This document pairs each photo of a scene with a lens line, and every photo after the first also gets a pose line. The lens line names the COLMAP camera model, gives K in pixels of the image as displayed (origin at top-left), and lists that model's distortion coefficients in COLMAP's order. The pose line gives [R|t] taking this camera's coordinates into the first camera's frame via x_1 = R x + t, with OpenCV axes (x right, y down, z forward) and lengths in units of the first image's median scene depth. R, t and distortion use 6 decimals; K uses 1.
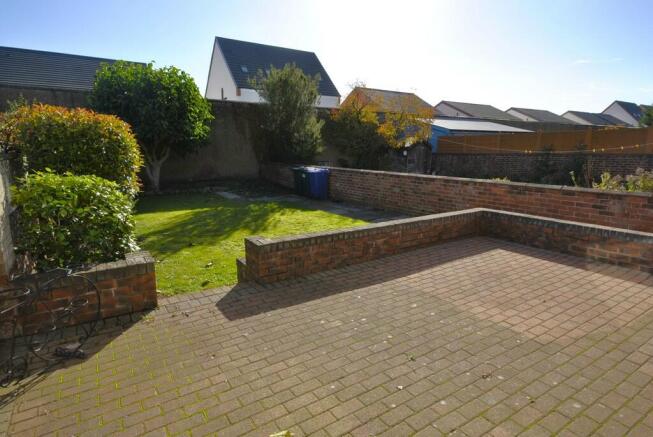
lens RADIAL K [[378.2, 0, 326.5], [0, 378.2, 218.5], [0, 0, 1]] dist [-0.000389, -0.000064]
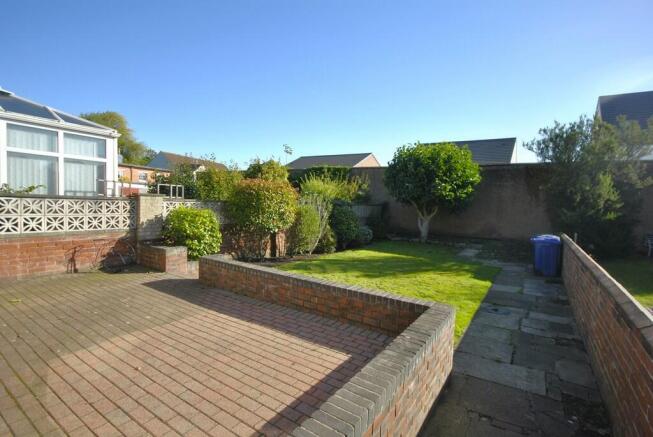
lens RADIAL K [[317.3, 0, 326.5], [0, 317.3, 218.5], [0, 0, 1]] dist [-0.000749, -0.000059]
pose [[0.389292, 0.074159, -0.918124, 0.392632], [-0.216331, 0.976235, -0.012873, -0.058052], [0.895351, 0.203630, 0.396084, 0.289871]]
